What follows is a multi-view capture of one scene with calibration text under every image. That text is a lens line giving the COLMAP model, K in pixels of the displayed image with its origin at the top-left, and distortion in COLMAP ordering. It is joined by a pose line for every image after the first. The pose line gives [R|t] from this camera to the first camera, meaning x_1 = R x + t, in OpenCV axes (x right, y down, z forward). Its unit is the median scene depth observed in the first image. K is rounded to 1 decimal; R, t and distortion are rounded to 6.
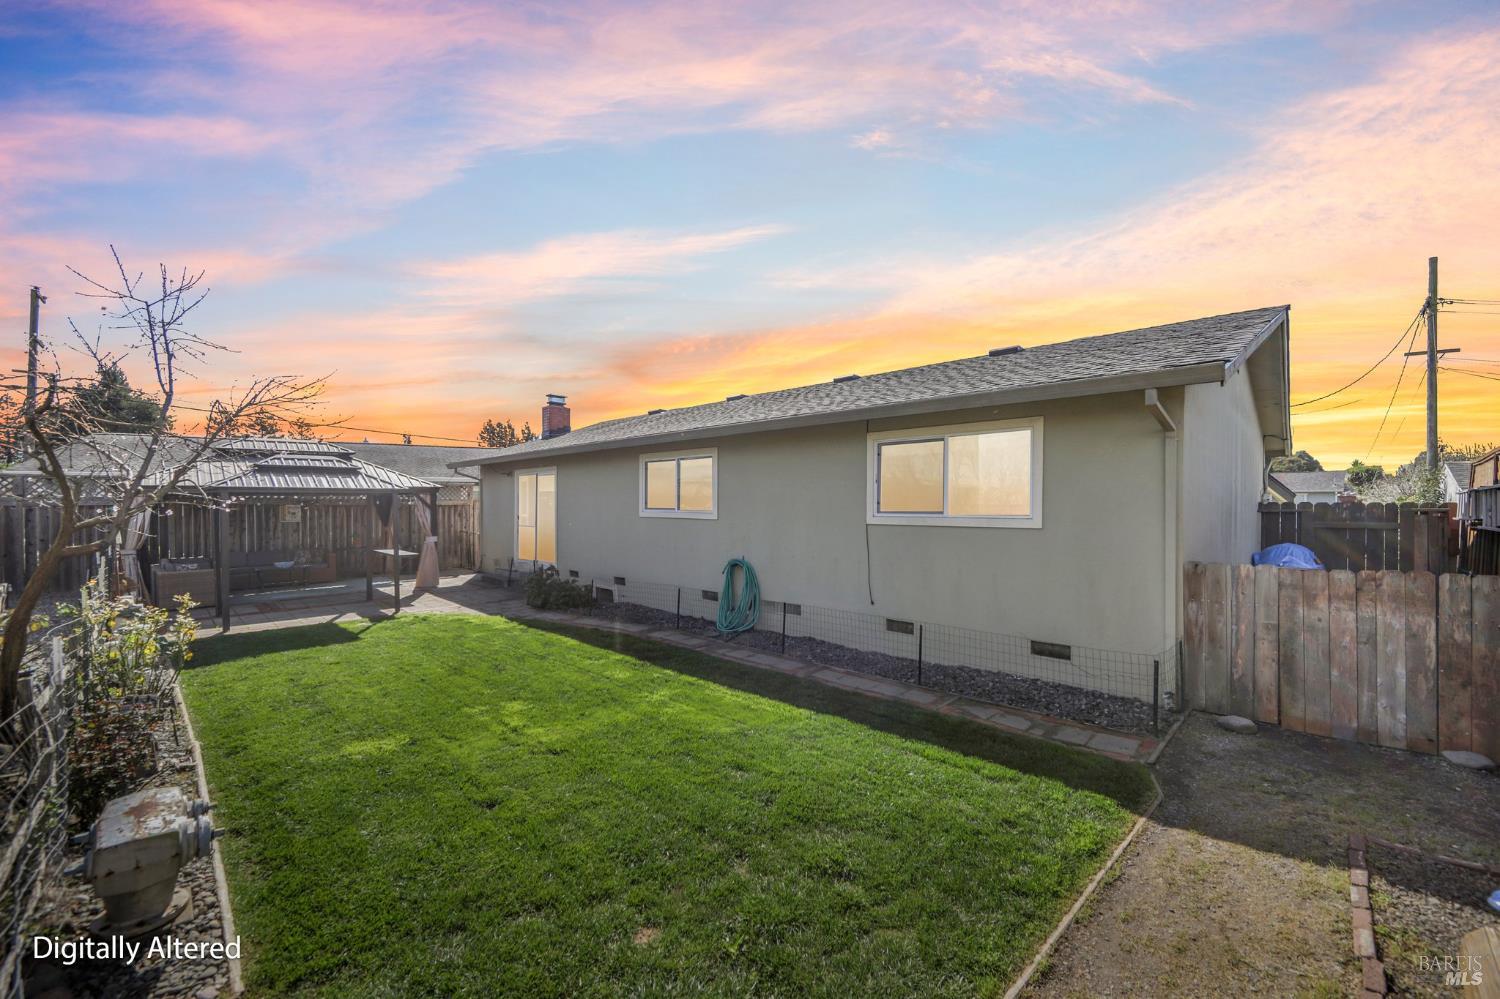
lens RADIAL K [[604.6, 0, 752.7], [0, 604.6, 499.4], [0, 0, 1]] dist [-0.009226, 0.000975]
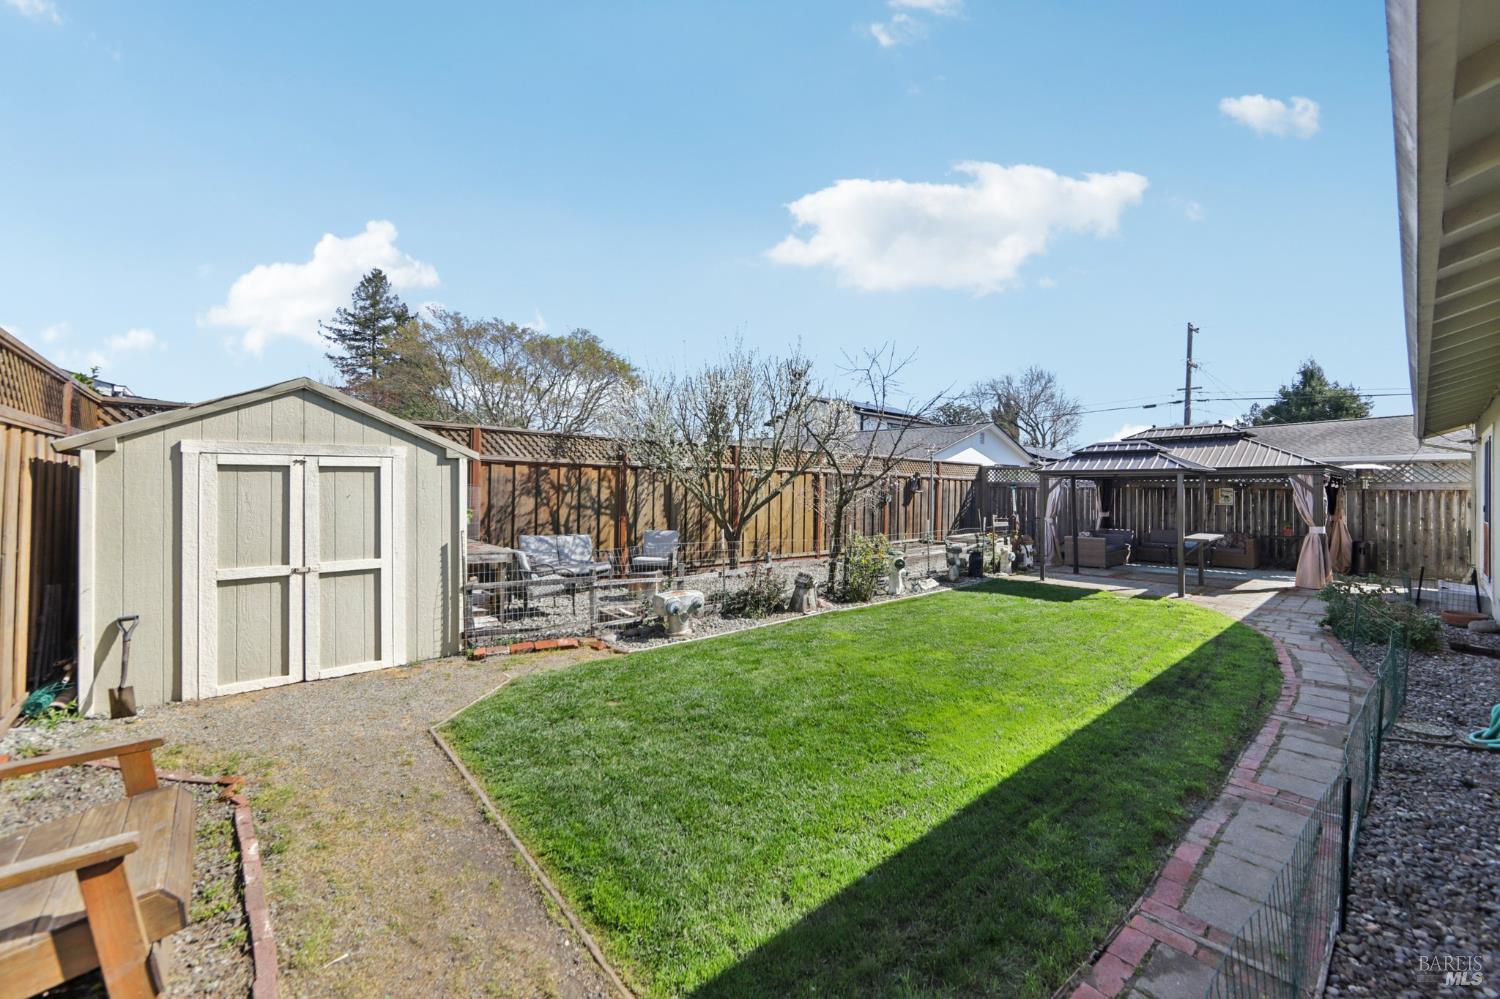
lens RADIAL K [[604.6, 0, 752.7], [0, 604.6, 499.4], [0, 0, 1]] dist [-0.009226, 0.000975]
pose [[-0.086215, 0.016674, -0.996137, 0.331818], [-0.002551, 0.999853, 0.016957, 0.013869], [0.996273, 0.004003, -0.086160, 0.324338]]
